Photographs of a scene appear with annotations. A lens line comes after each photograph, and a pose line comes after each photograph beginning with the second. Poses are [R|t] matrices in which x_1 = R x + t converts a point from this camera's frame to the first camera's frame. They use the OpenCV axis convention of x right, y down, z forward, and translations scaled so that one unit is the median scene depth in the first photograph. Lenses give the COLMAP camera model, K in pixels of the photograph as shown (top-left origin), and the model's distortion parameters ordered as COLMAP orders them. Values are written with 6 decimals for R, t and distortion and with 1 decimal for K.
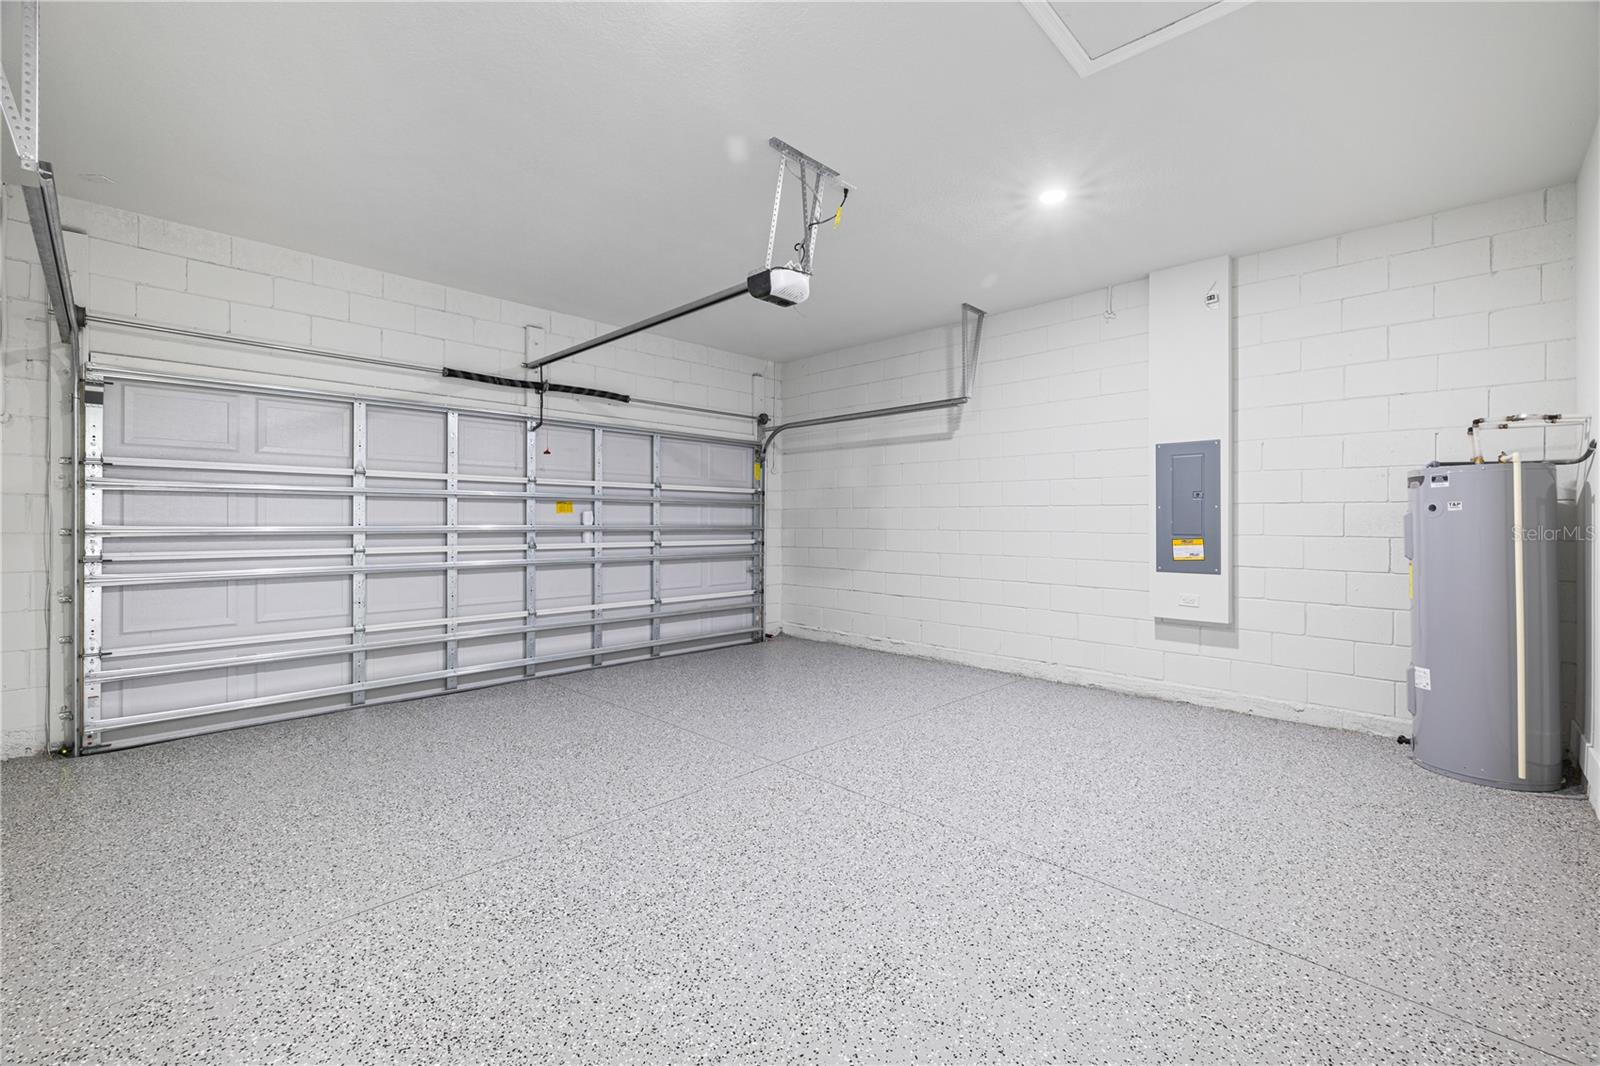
lens RADIAL K [[670.2, 0, 798.1], [0, 670.2, 521.7], [0, 0, 1]] dist [0.001232, 0.000174]
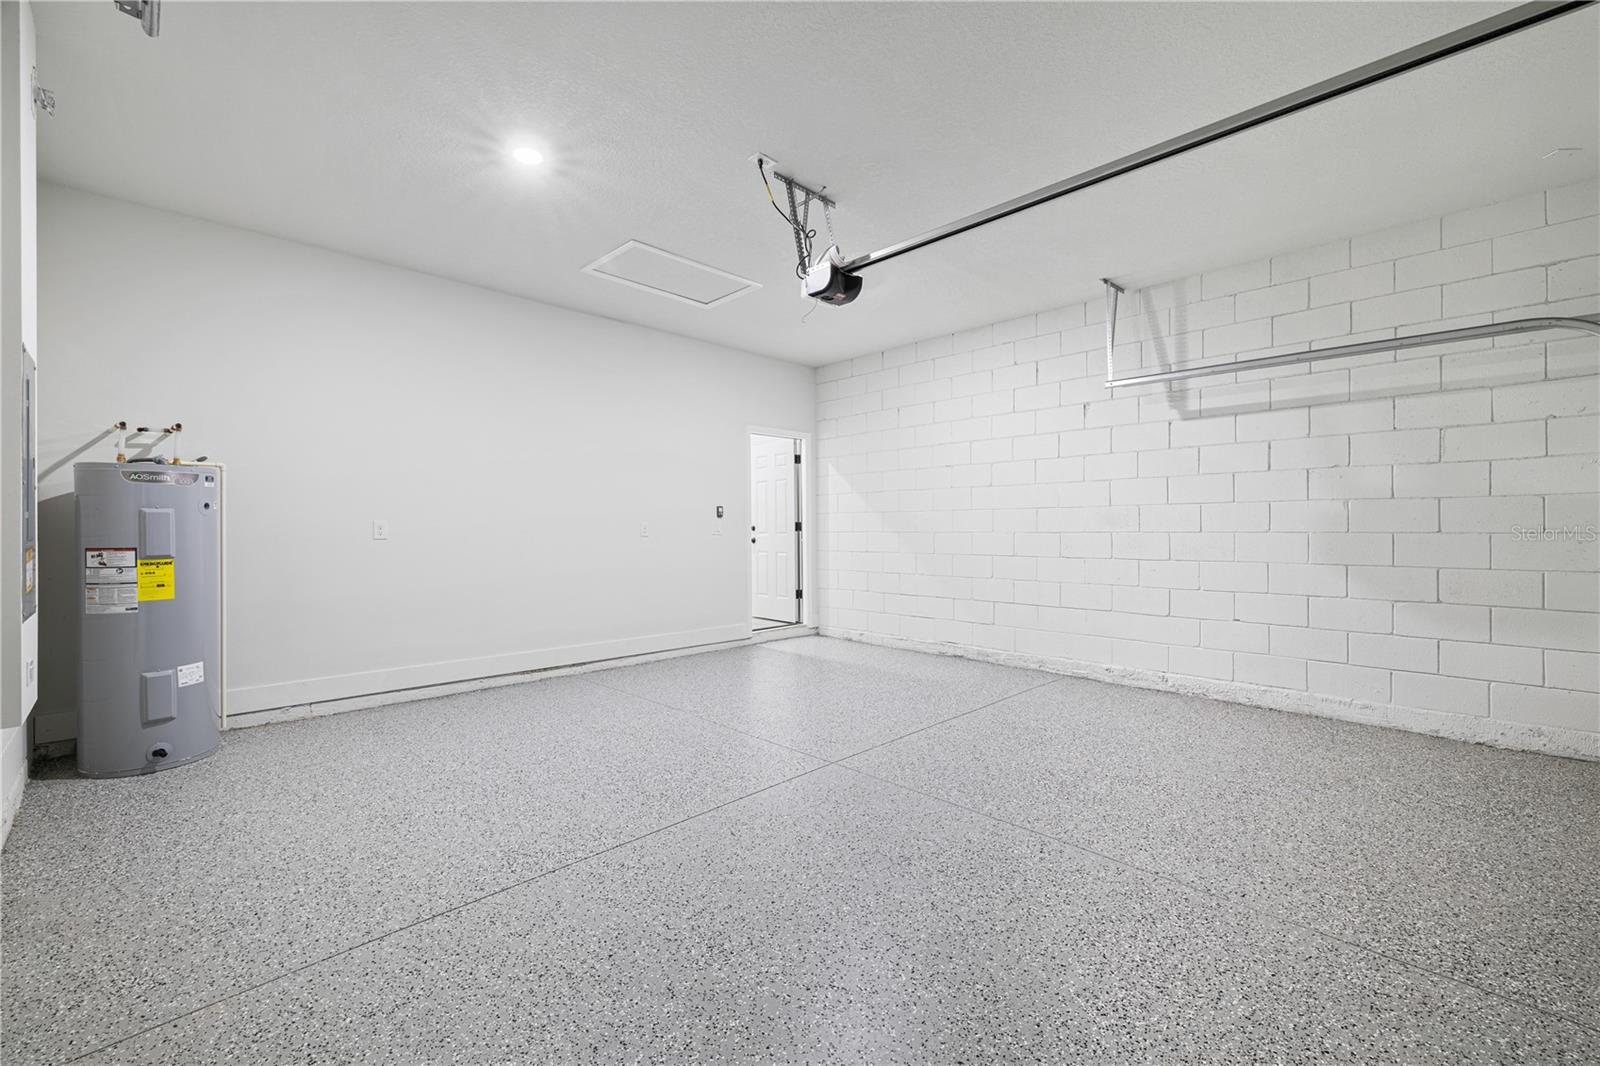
lens RADIAL K [[670.2, 0, 798.1], [0, 670.2, 521.7], [0, 0, 1]] dist [0.001232, 0.000174]
pose [[-0.999912, -0.001123, 0.013229, 0.006627], [-0.001271, 0.999937, -0.011180, 0.014073], [-0.013215, -0.011196, -0.999850, 2.018271]]
